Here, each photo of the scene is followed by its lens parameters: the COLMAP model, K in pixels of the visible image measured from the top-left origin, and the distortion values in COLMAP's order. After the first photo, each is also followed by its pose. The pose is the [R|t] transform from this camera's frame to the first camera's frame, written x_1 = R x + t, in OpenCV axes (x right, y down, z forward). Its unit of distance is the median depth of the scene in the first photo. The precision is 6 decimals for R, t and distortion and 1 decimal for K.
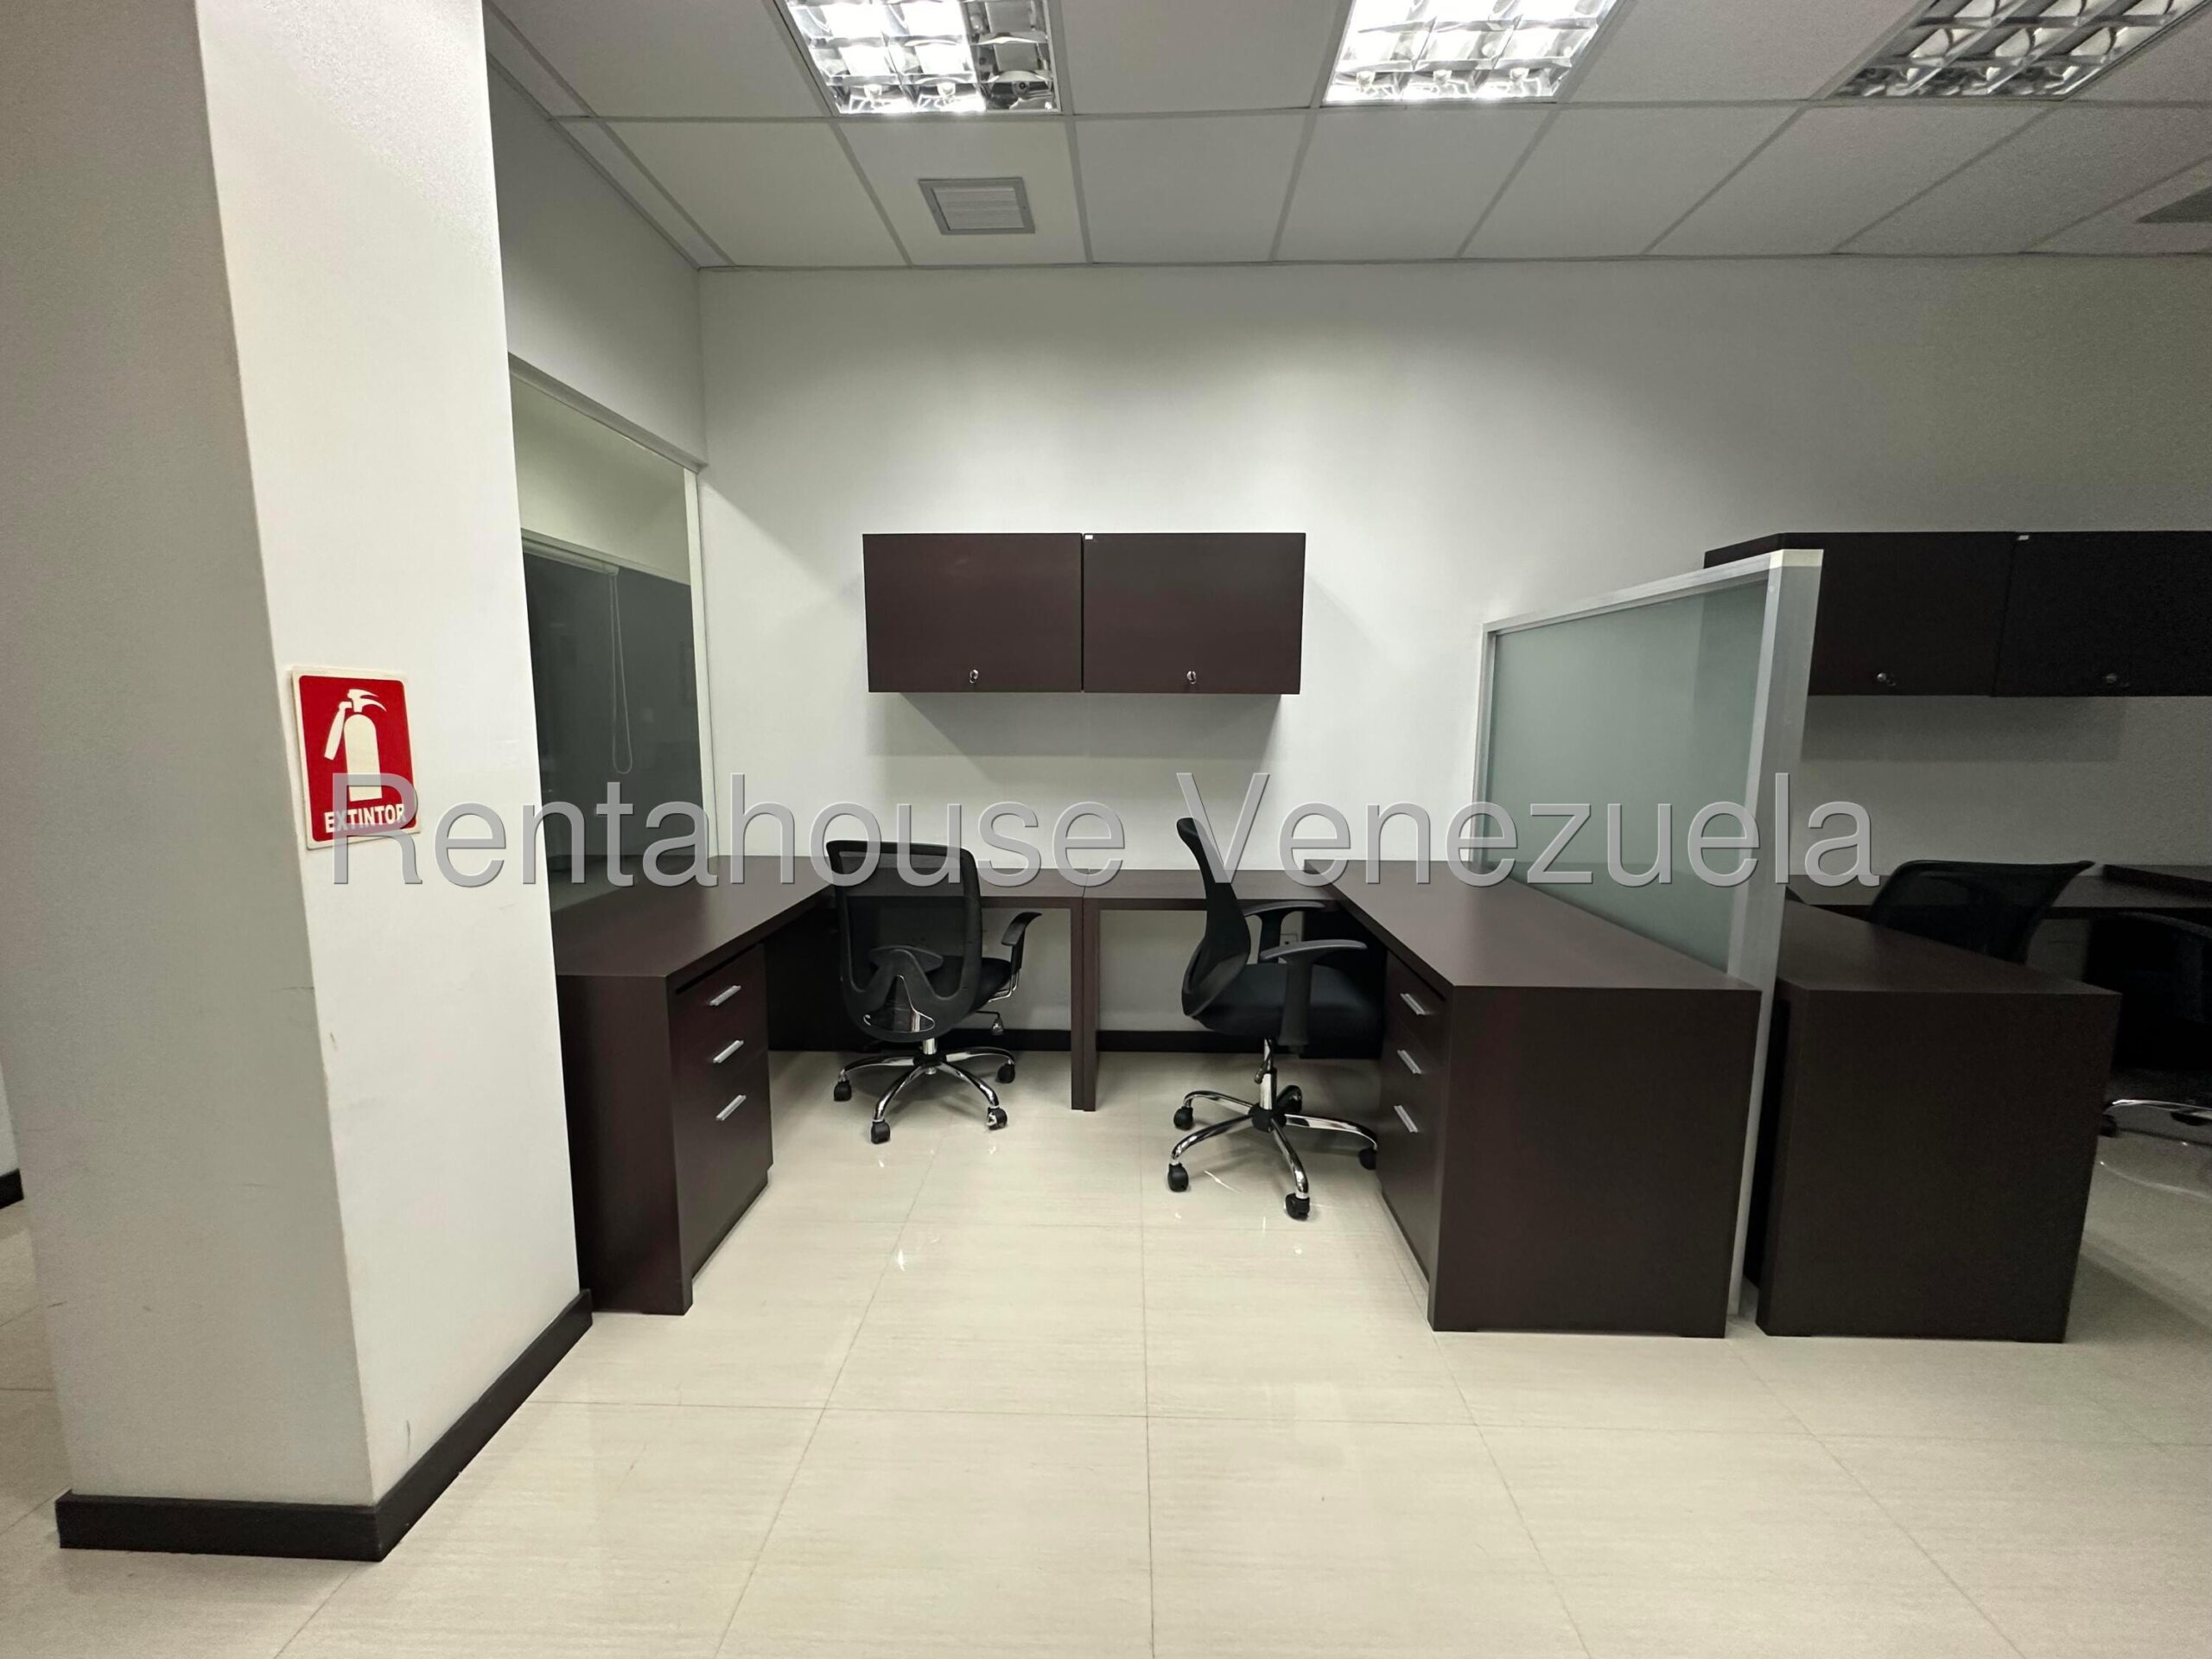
lens RADIAL K [[882.4, 0, 1102.6], [0, 882.4, 823.4], [0, 0, 1]] dist [0.000717, 0.000044]
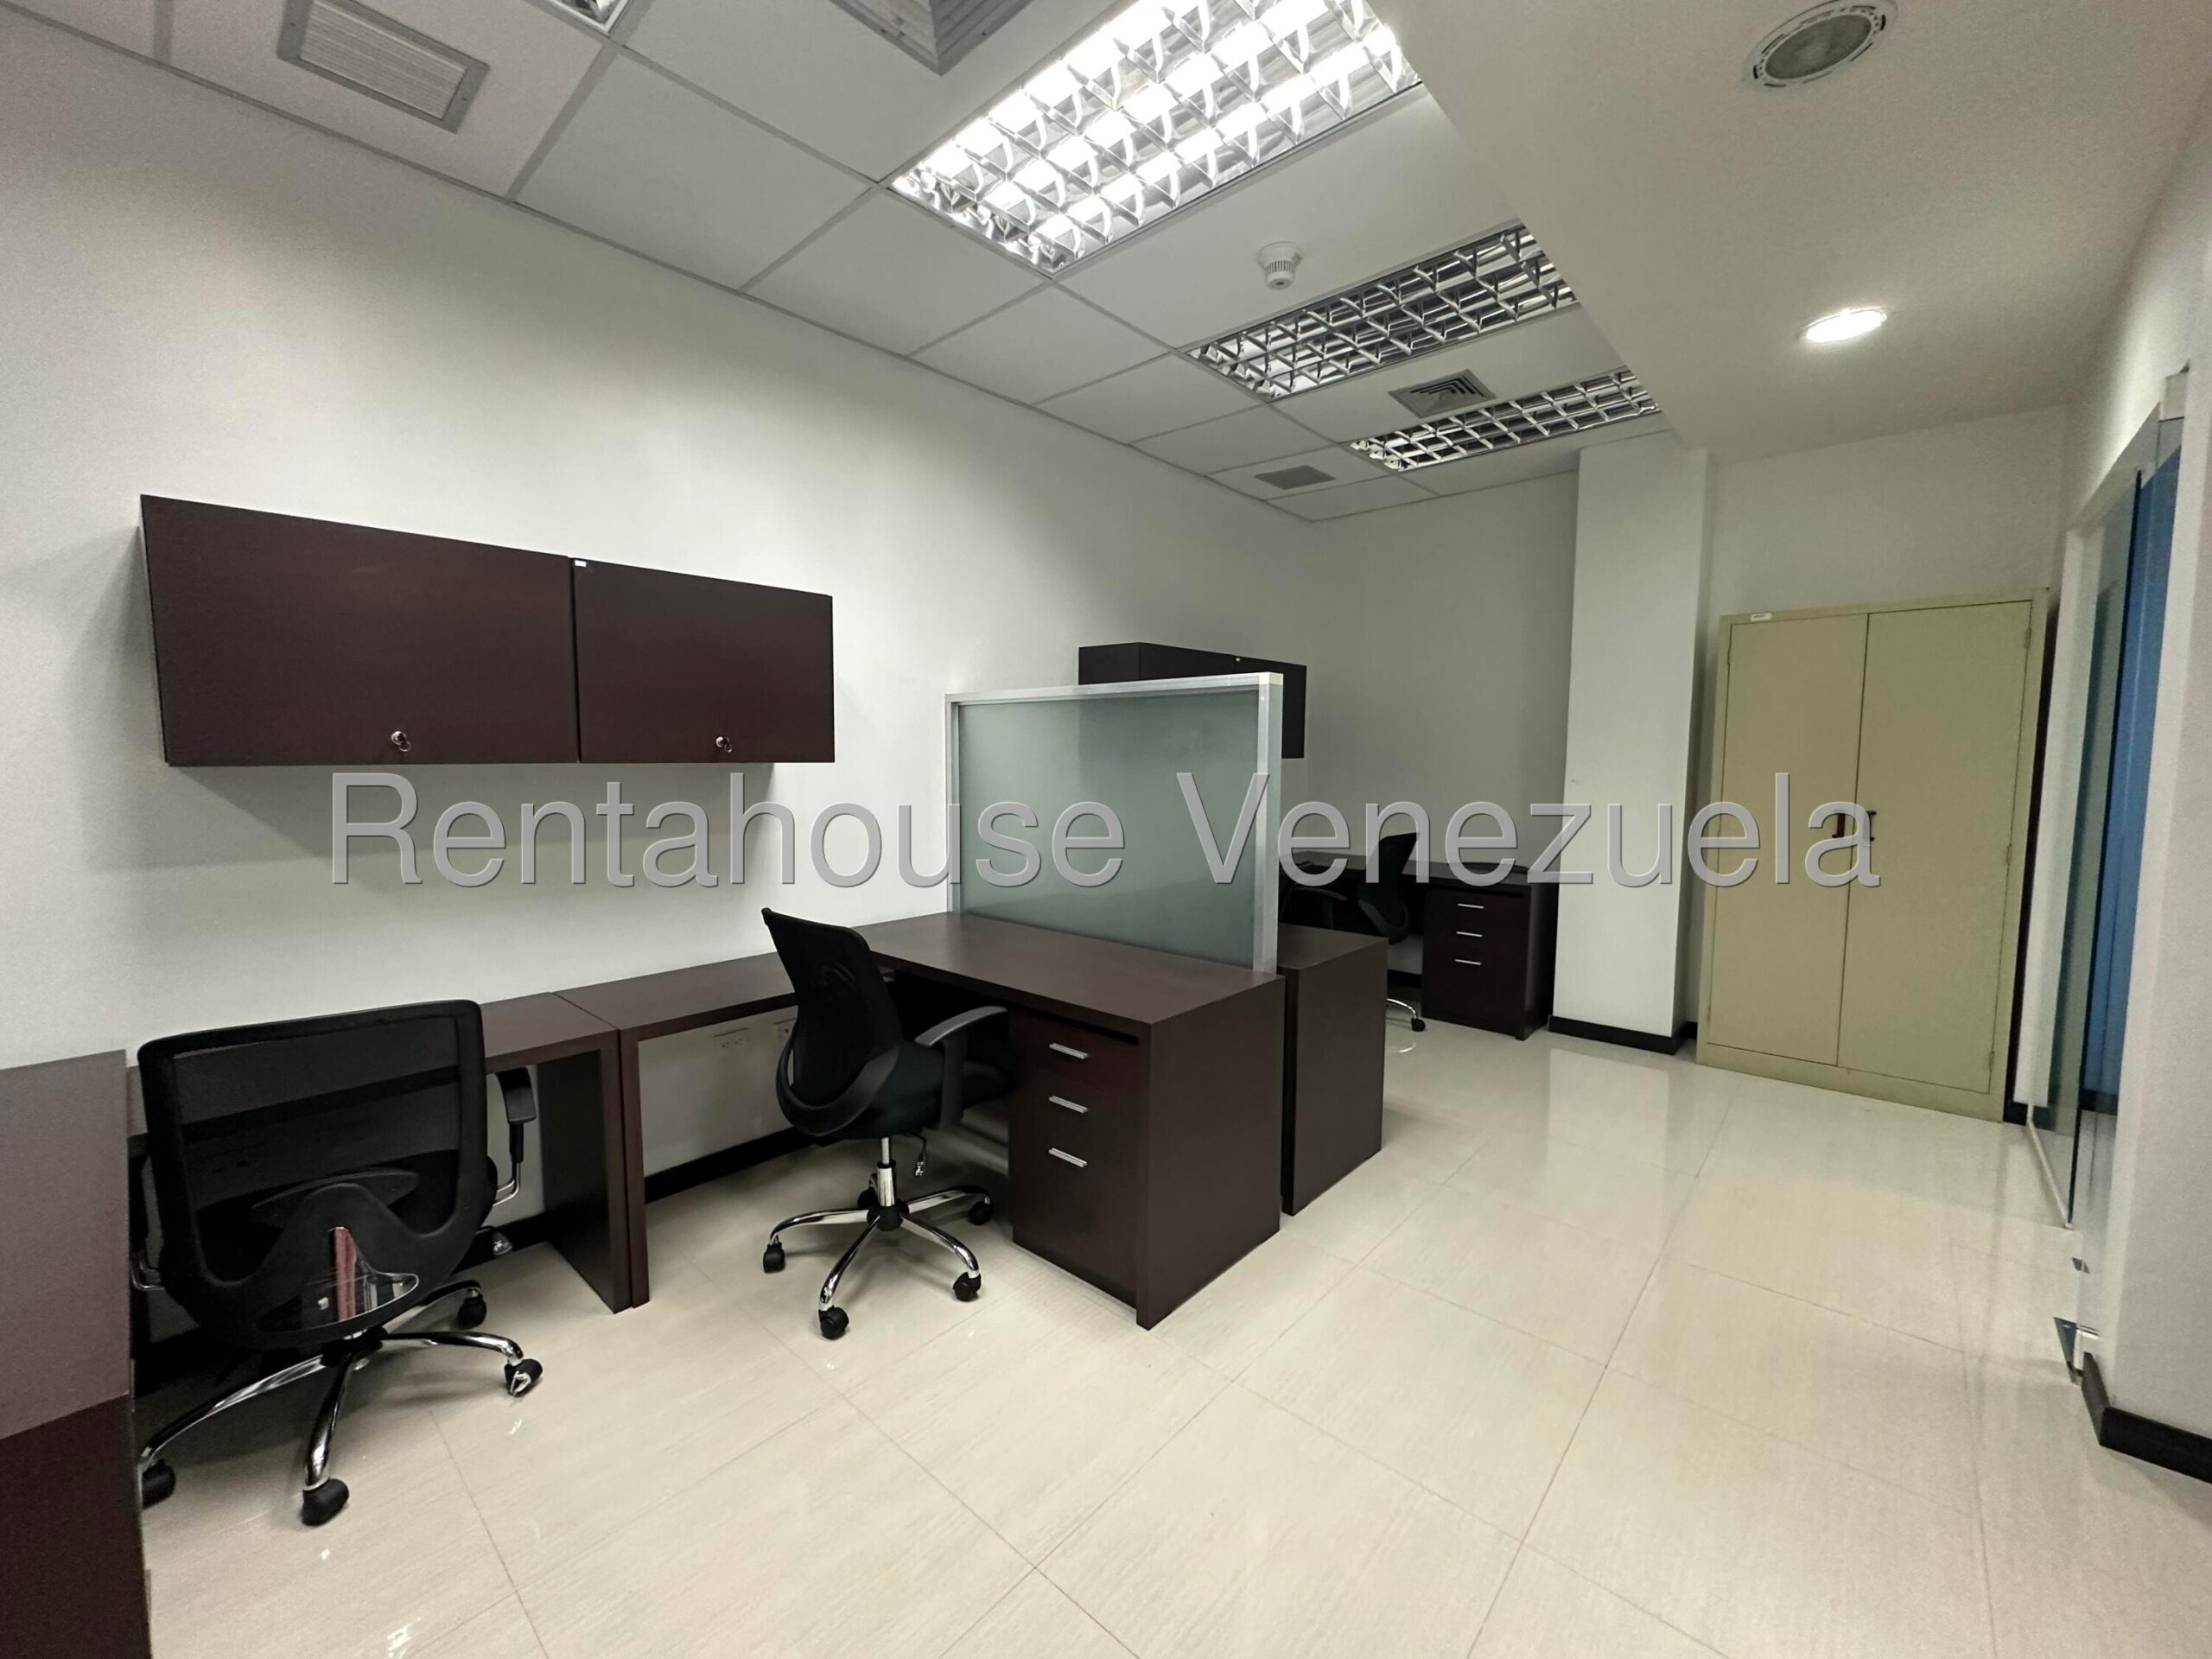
lens RADIAL K [[882.4, 0, 1108.2], [0, 882.4, 824.2], [0, 0, 1]] dist [0.000717, 0.000044]
pose [[0.647477, -0.064044, 0.759389, -0.321608], [0.096909, 0.995292, 0.001312, -0.054551], [-0.755898, 0.072742, 0.650635, 0.168034]]
